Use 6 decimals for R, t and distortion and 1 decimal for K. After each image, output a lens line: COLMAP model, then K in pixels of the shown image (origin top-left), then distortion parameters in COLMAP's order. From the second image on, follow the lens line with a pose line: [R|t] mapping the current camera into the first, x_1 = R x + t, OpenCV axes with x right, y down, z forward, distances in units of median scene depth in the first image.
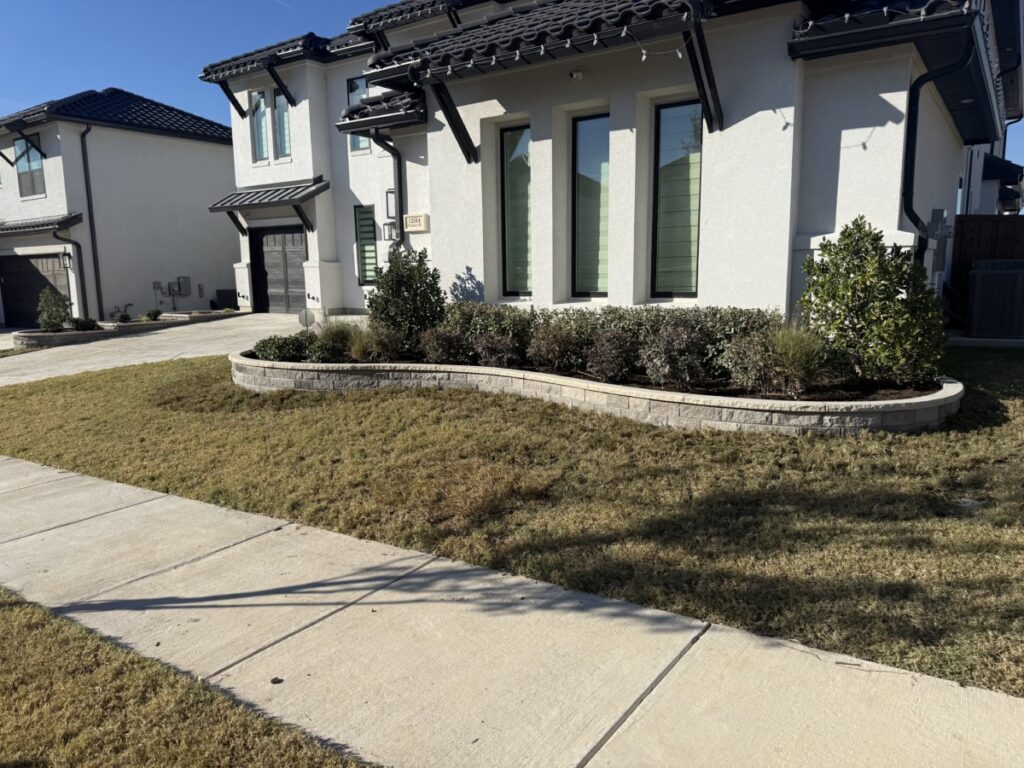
lens RADIAL K [[743.8, 0, 504.6], [0, 743.8, 388.7], [0, 0, 1]] dist [0.010175, -0.019591]
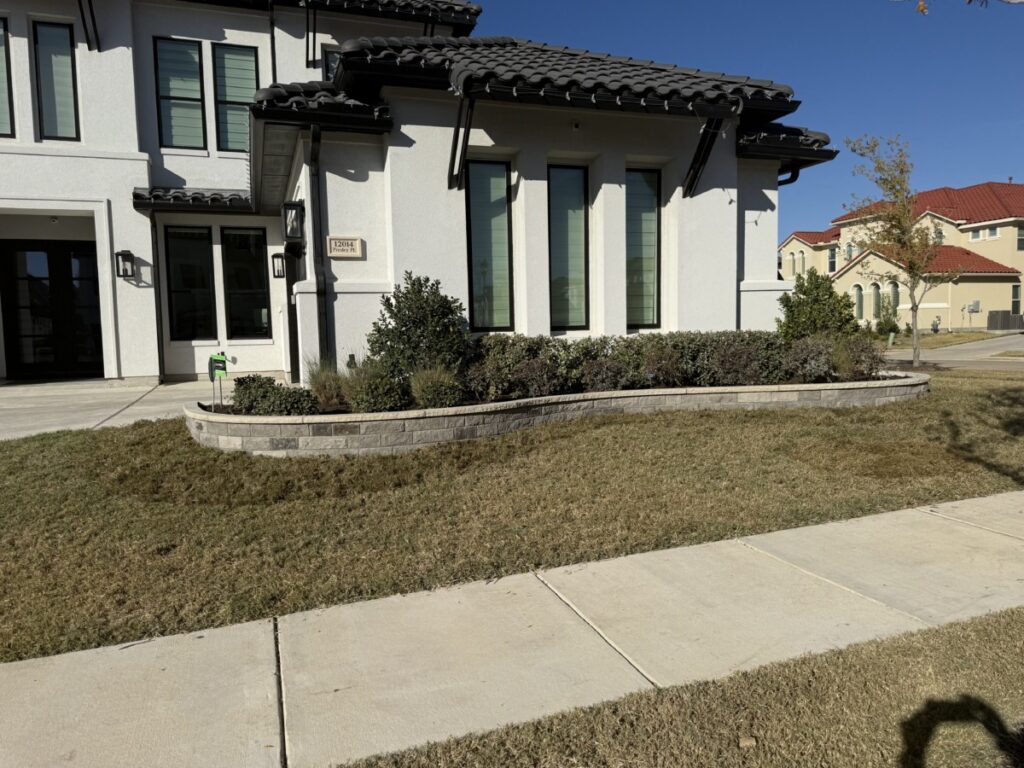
lens RADIAL K [[743.8, 0, 514.3], [0, 743.8, 384.4], [0, 0, 1]] dist [0.010175, -0.019591]
pose [[0.579460, -0.056620, 0.813031, -0.894355], [0.139967, 0.989676, -0.030835, -0.025747], [-0.802892, 0.131666, 0.581403, 0.498910]]
